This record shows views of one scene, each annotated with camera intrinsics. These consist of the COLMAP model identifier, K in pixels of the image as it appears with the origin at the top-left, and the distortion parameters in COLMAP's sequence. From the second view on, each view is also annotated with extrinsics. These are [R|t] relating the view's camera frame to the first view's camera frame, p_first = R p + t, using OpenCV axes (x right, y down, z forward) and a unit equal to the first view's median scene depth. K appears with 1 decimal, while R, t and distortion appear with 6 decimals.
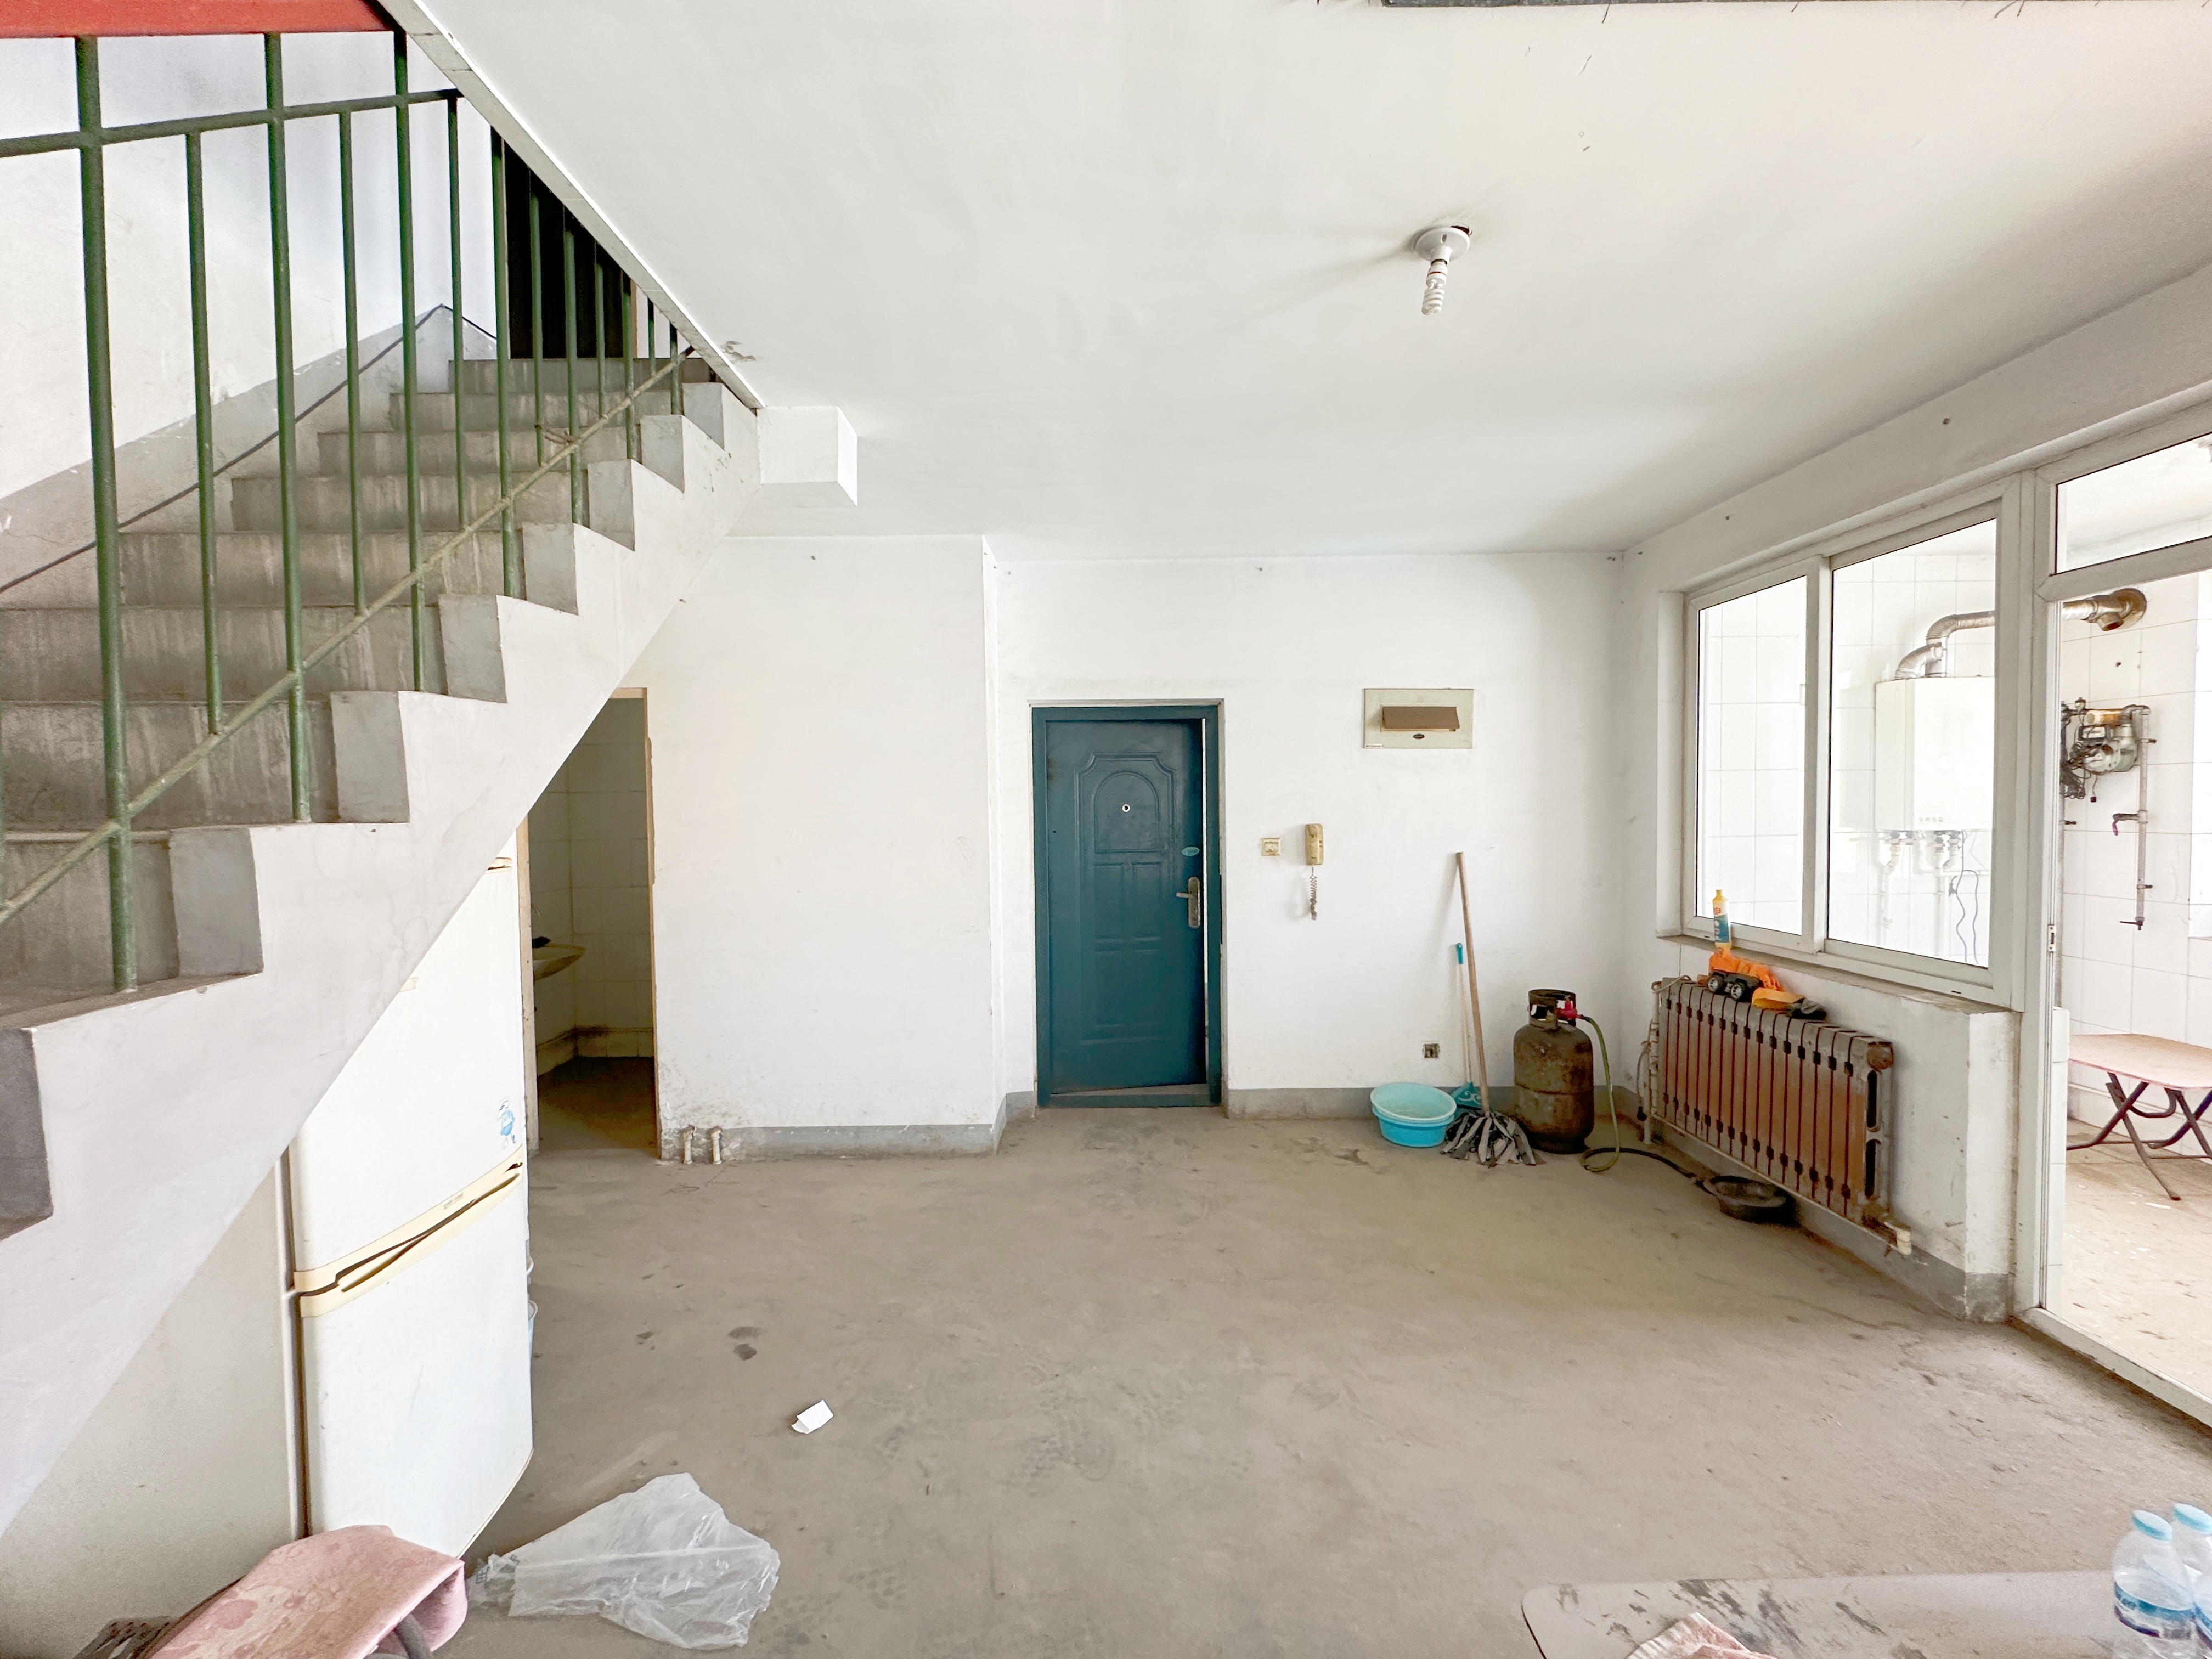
lens RADIAL K [[883.5, 0, 1096.2], [0, 883.5, 829.2], [0, 0, 1]] dist [0.007932, -0.000199]
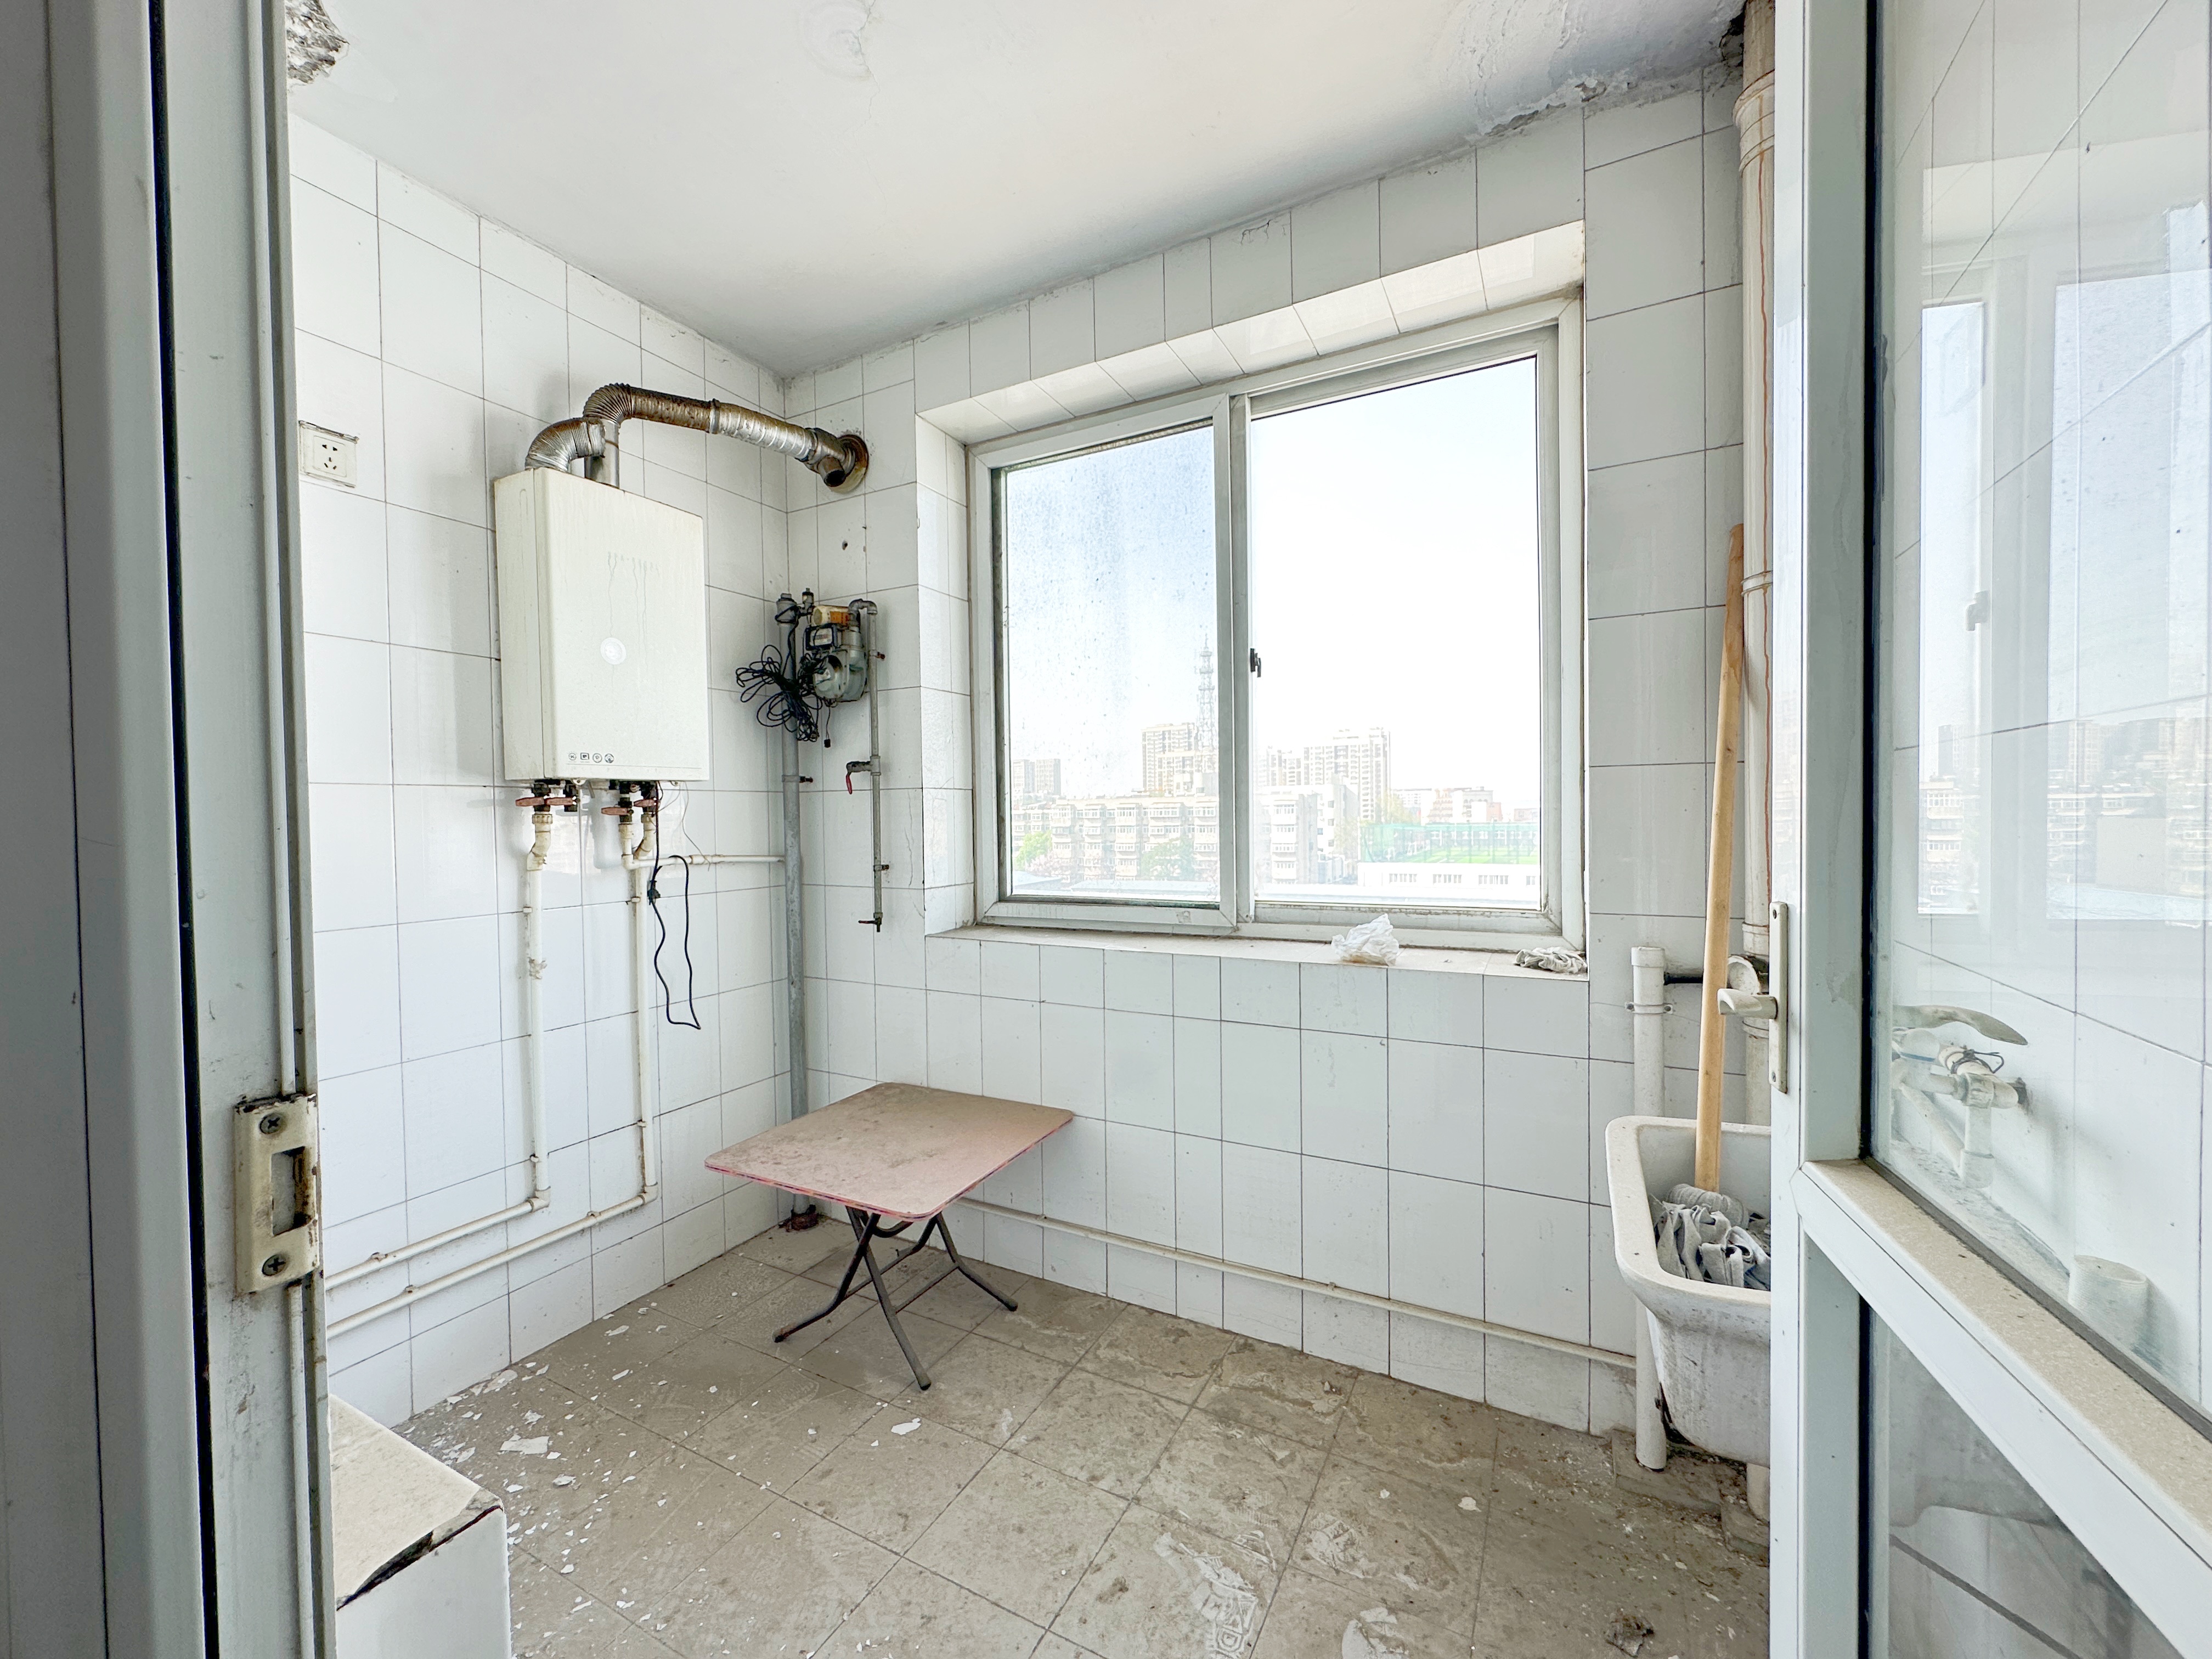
lens RADIAL K [[883.5, 0, 1103.9], [0, 883.5, 832.8], [0, 0, 1]] dist [0.007932, -0.000199]
pose [[0.460996, -0.012236, 0.887318, 0.635570], [0.037613, 0.999276, -0.005762, 0.047144], [-0.886605, 0.036031, 0.461122, 0.521168]]
